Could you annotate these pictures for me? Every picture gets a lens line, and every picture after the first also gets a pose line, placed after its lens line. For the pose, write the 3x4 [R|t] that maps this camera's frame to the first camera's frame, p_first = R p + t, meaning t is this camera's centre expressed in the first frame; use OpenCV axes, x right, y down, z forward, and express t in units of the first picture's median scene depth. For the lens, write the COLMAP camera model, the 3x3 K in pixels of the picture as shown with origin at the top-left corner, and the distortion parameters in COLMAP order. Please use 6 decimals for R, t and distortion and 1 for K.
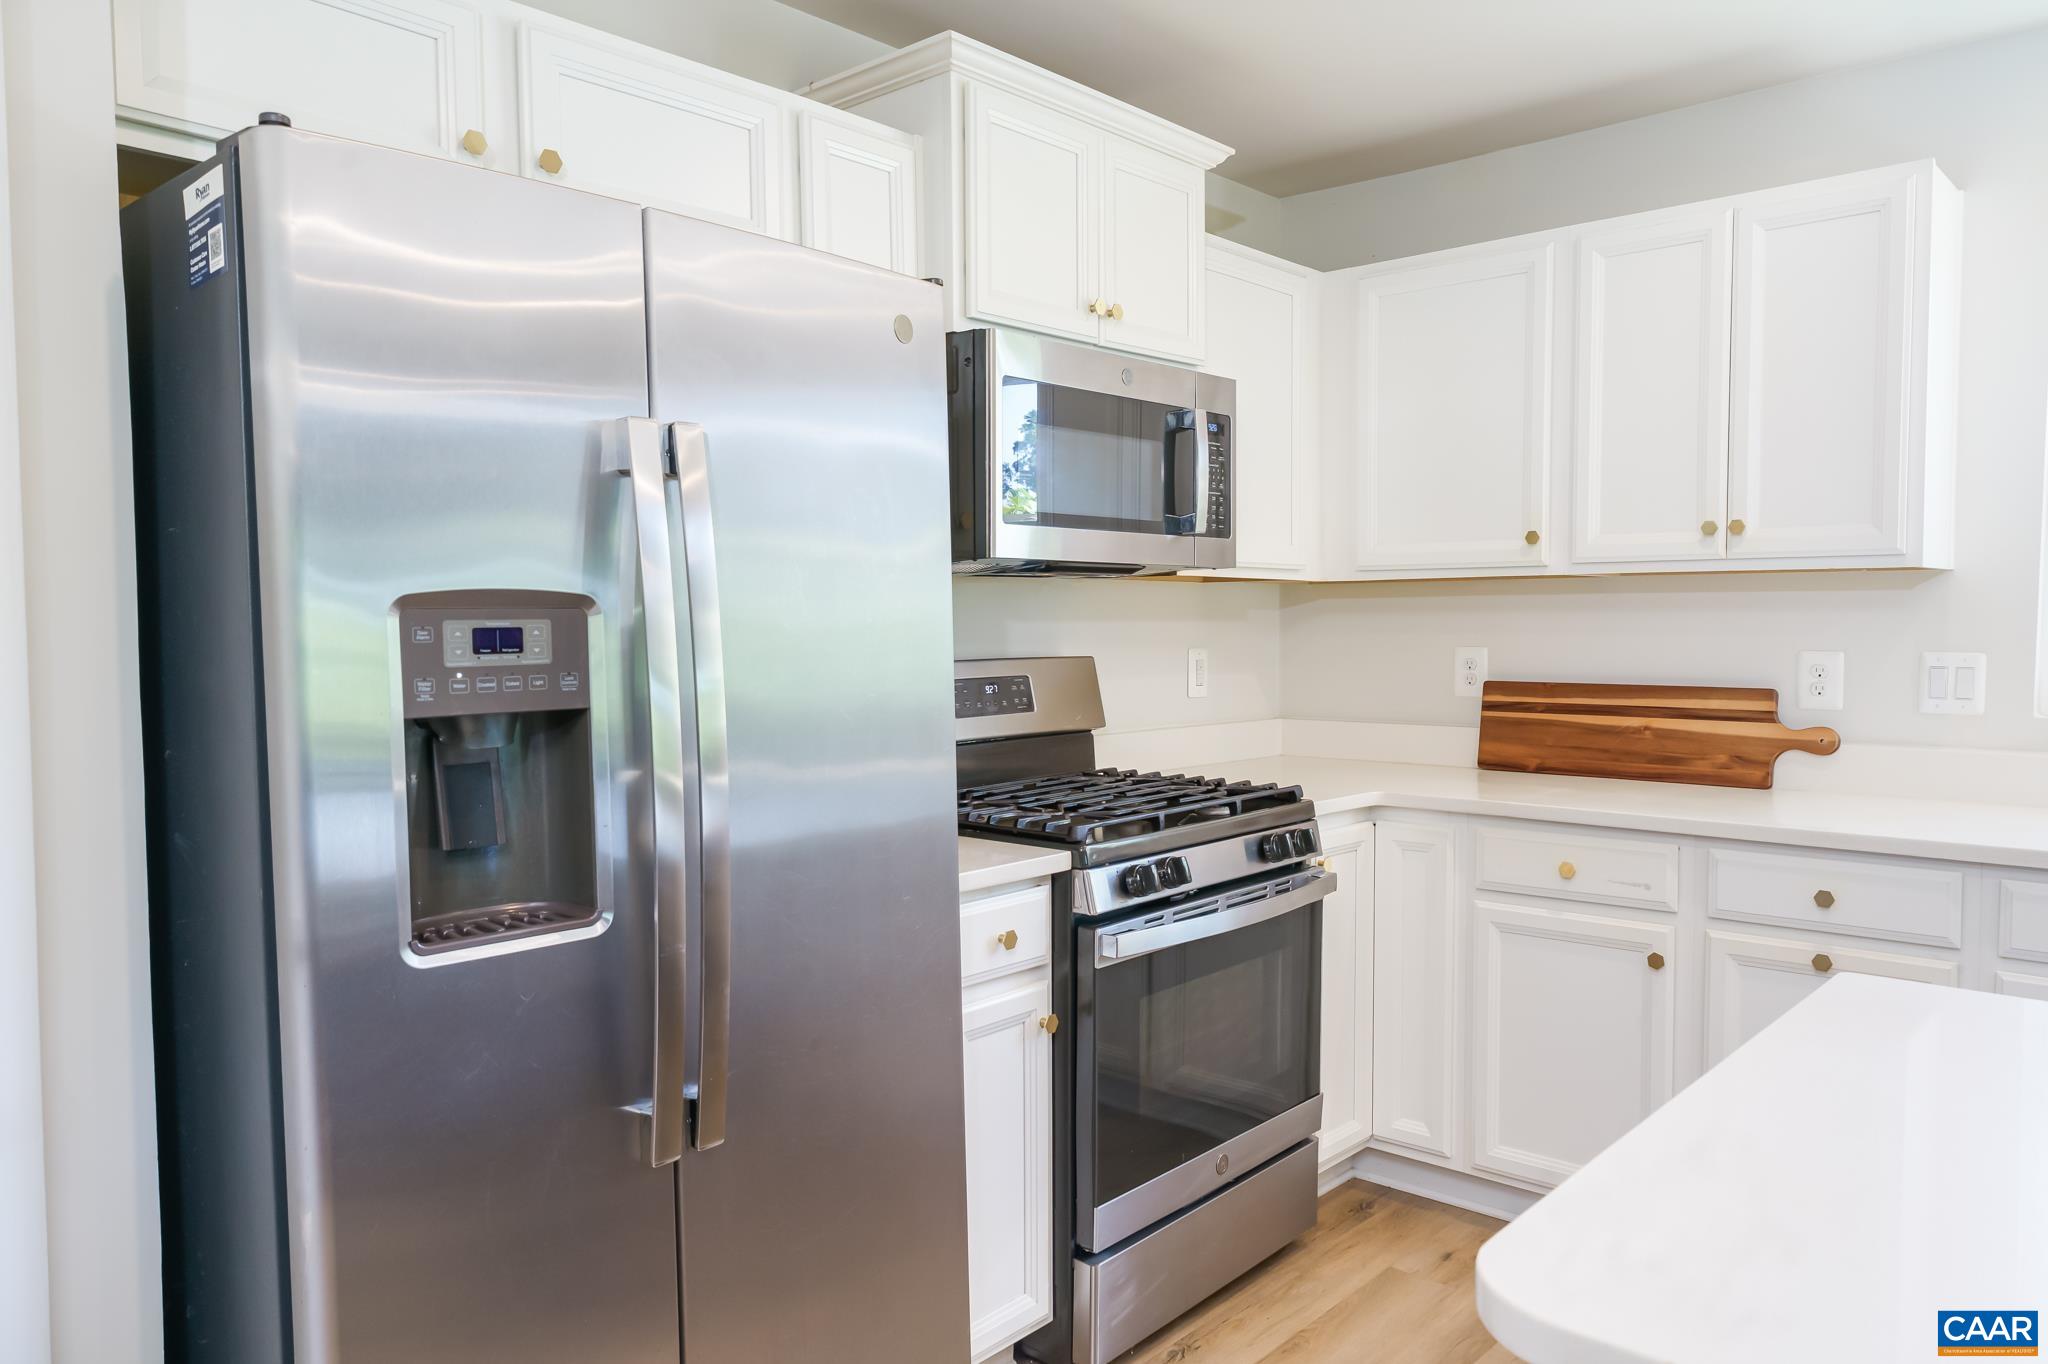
lens RADIAL K [[1434.1, 0, 1027.4], [0, 1434.1, 690.1], [0, 0, 1]] dist [0.003948, 0.002453]
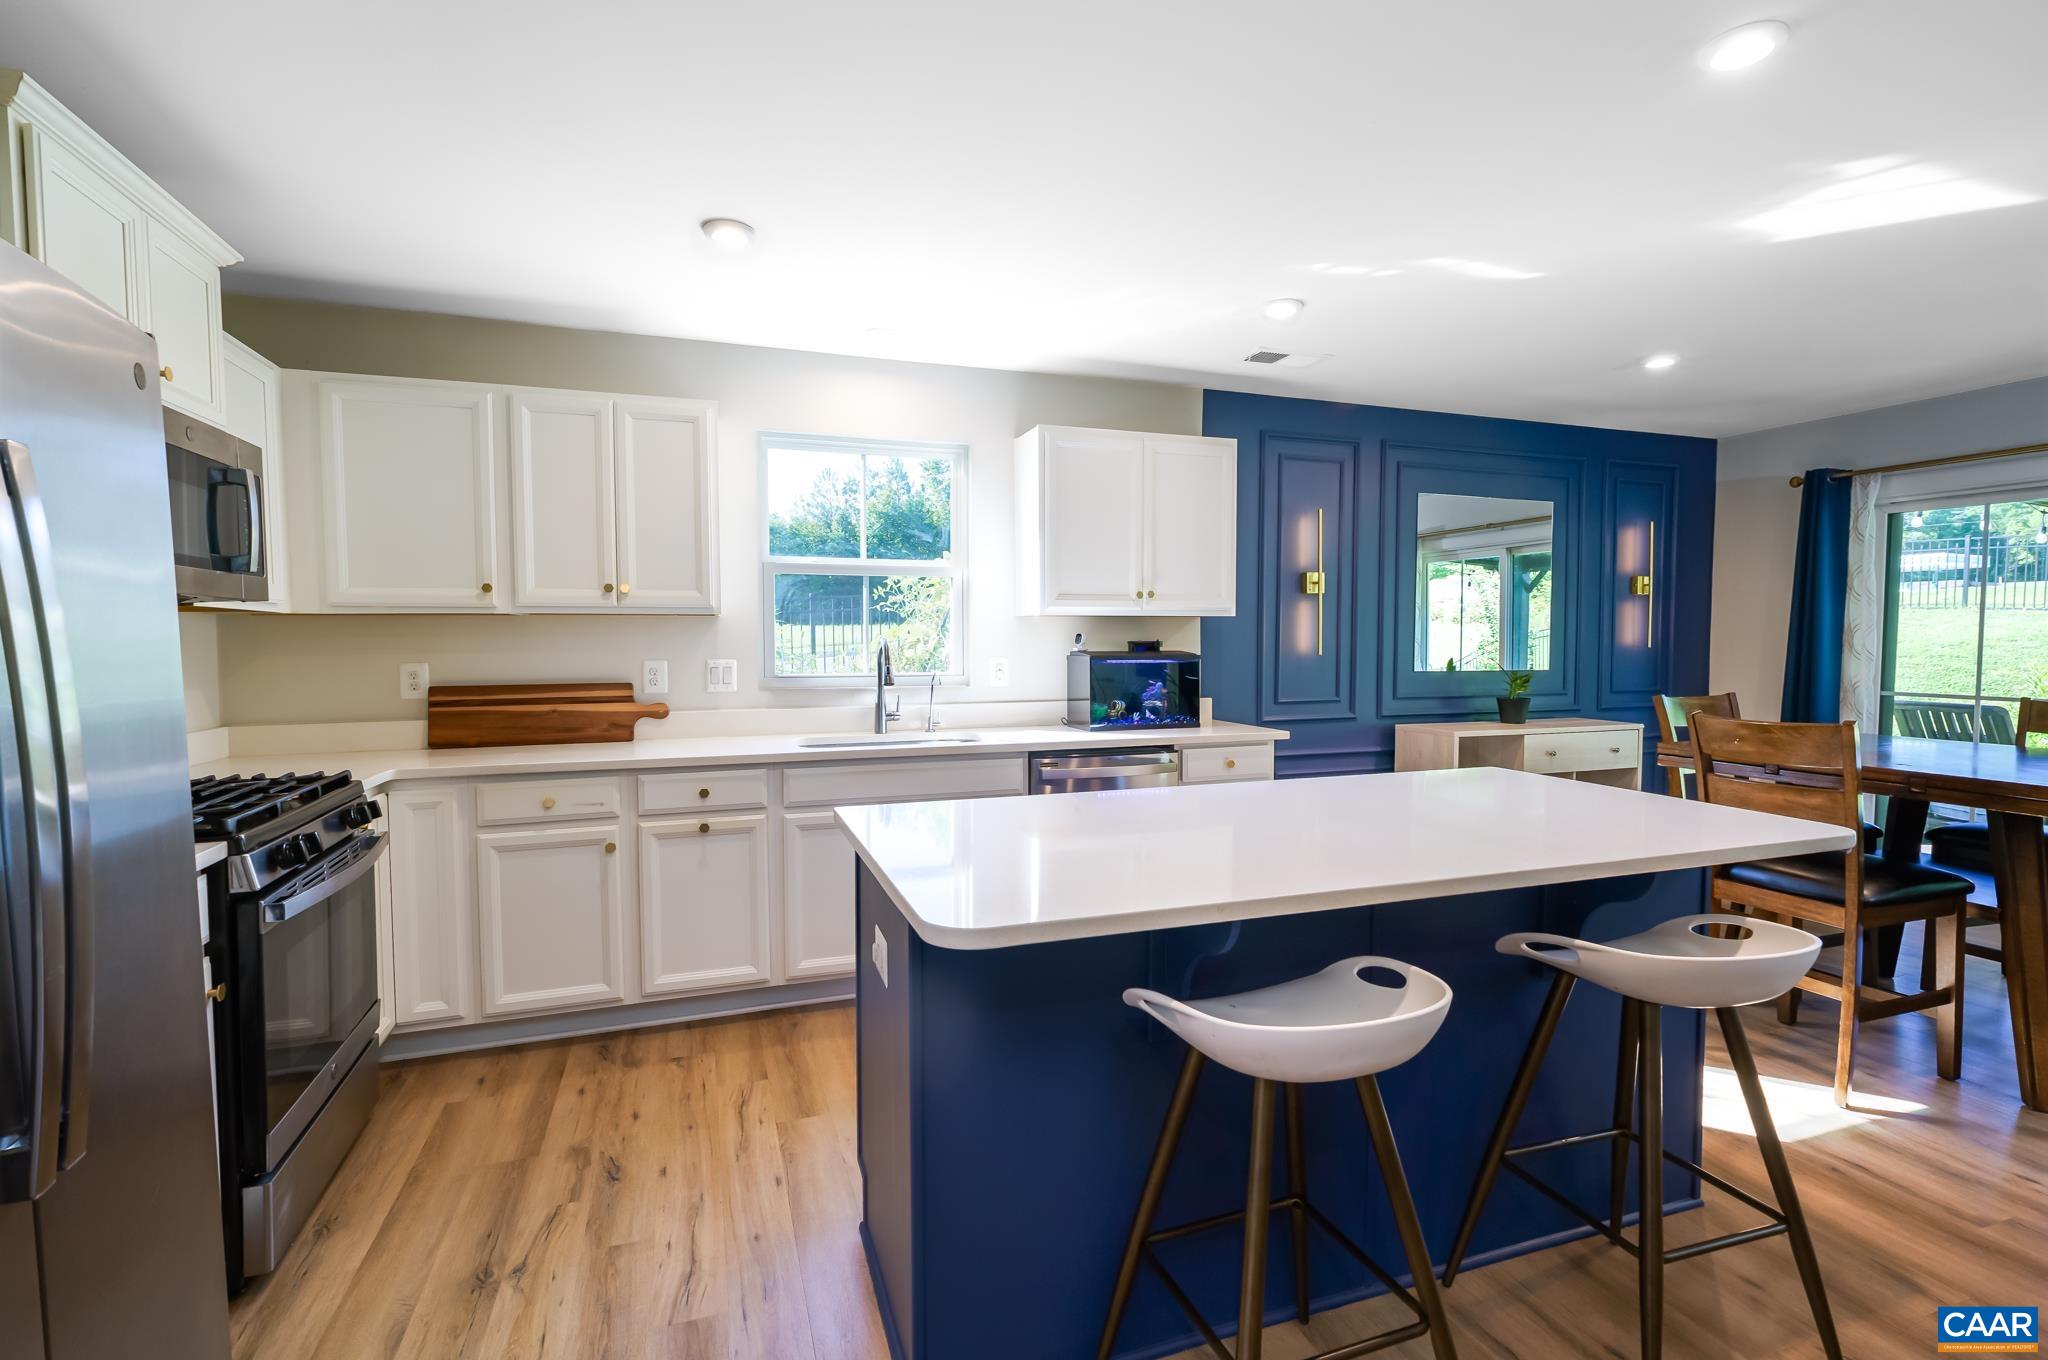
lens RADIAL K [[947.4, 0, 1024.0], [0, 947.4, 680.0], [0, 0, 1]] dist [0.001295, 0.000289]
pose [[0.477989, -0.037186, 0.877578, -0.263157], [0.047524, 0.998735, 0.016435, -0.000472], [-0.877079, 0.033851, 0.479151, 0.043544]]
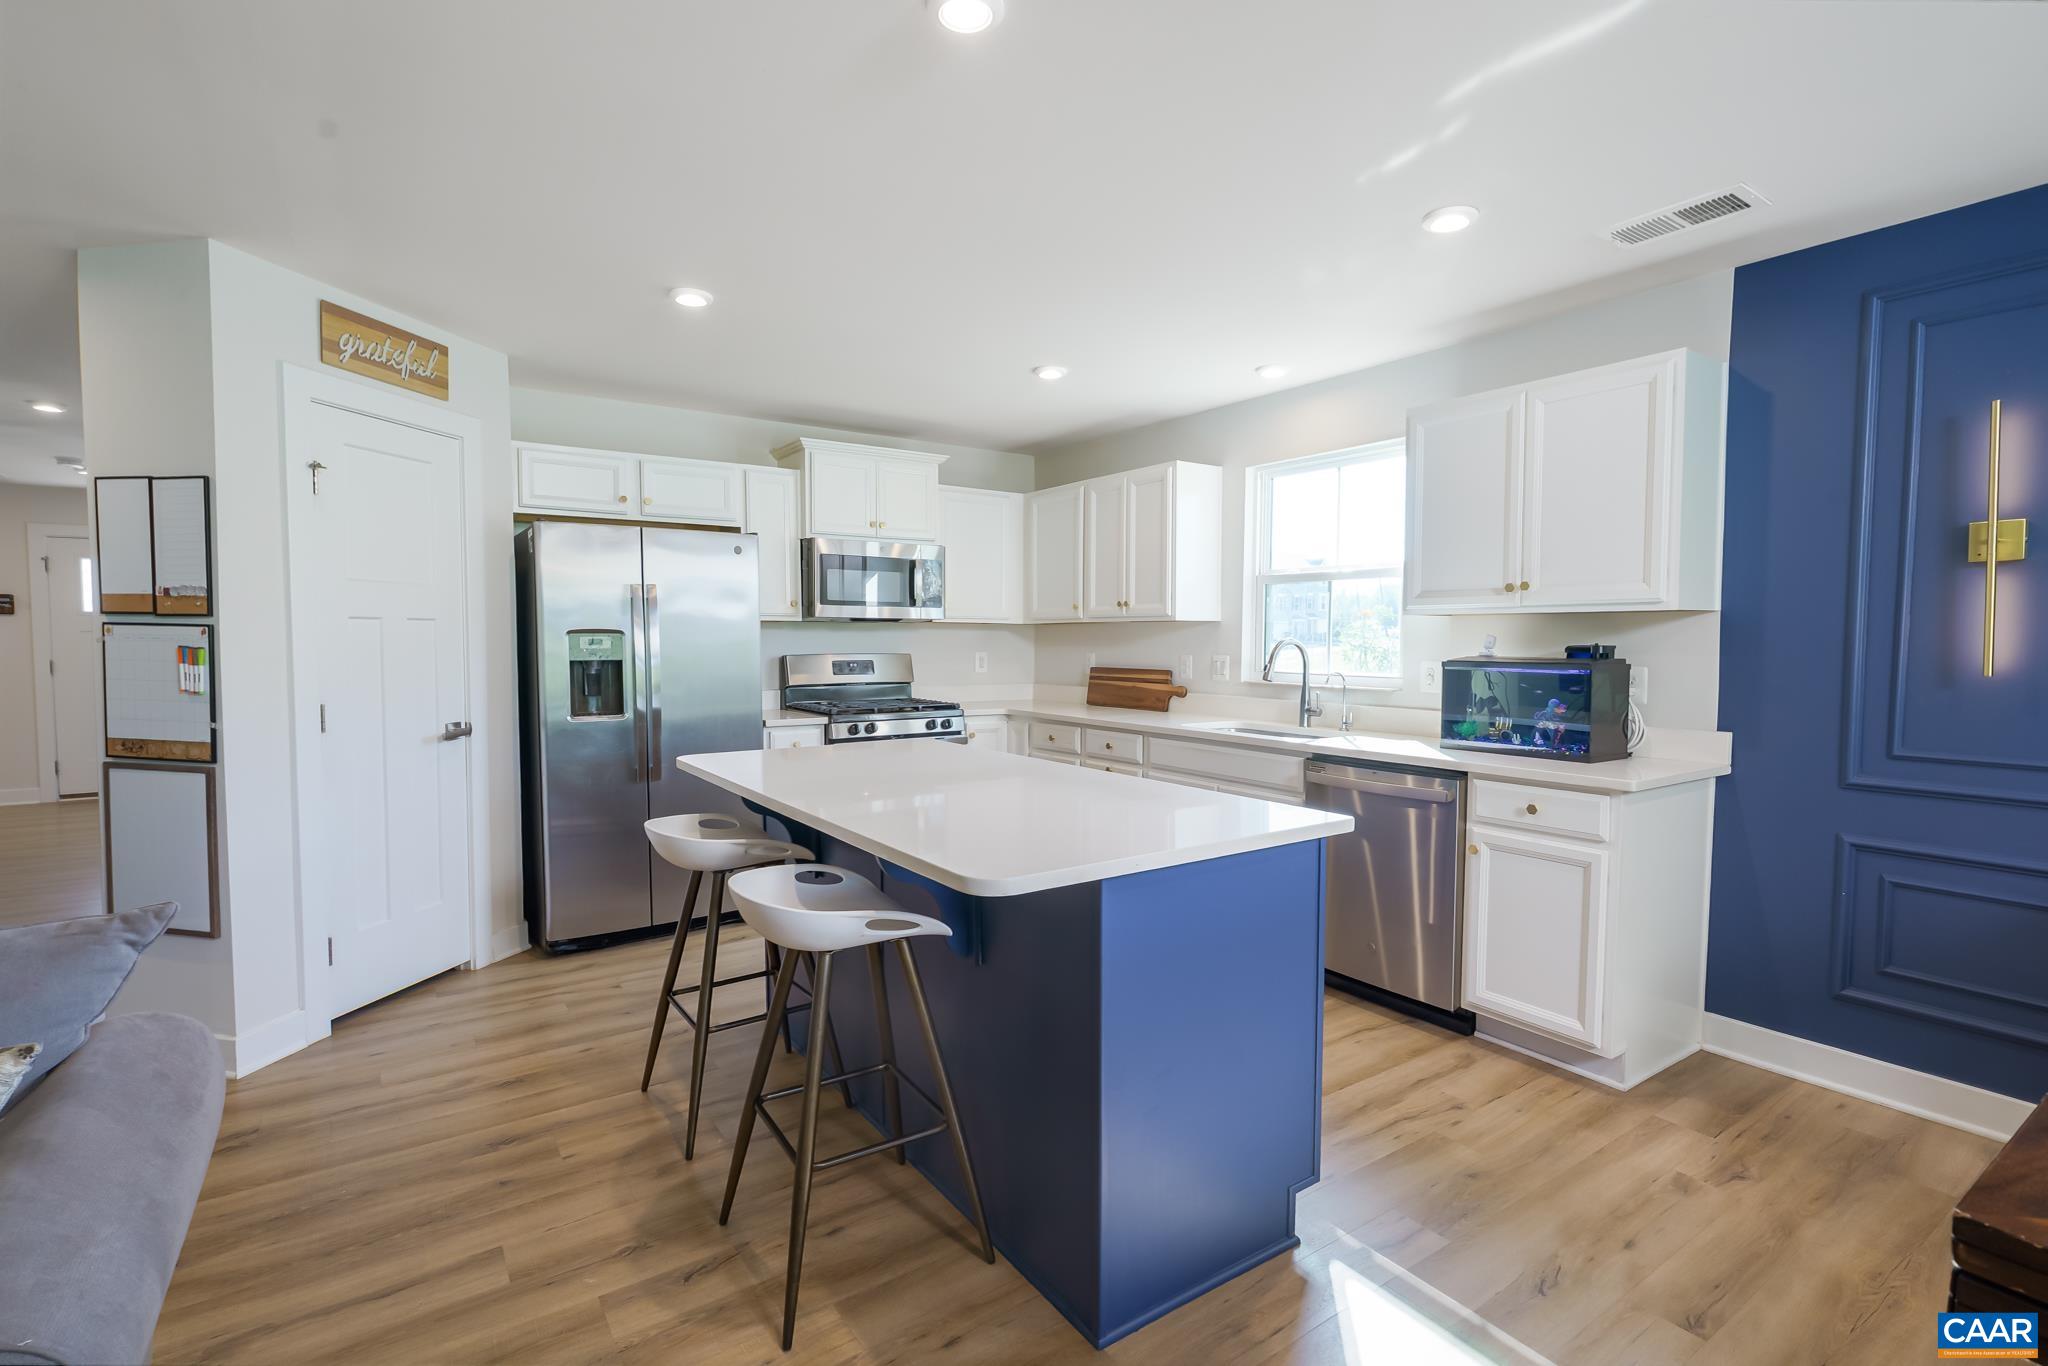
lens RADIAL K [[947.4, 0, 1024.0], [0, 947.4, 683.0], [0, 0, 1]] dist [0.001295, 0.000289]
pose [[0.970748, 0.019008, -0.239349, 0.691932], [-0.020097, 0.999796, -0.002109, 0.029982], [0.239260, 0.006858, 0.970931, -0.619808]]
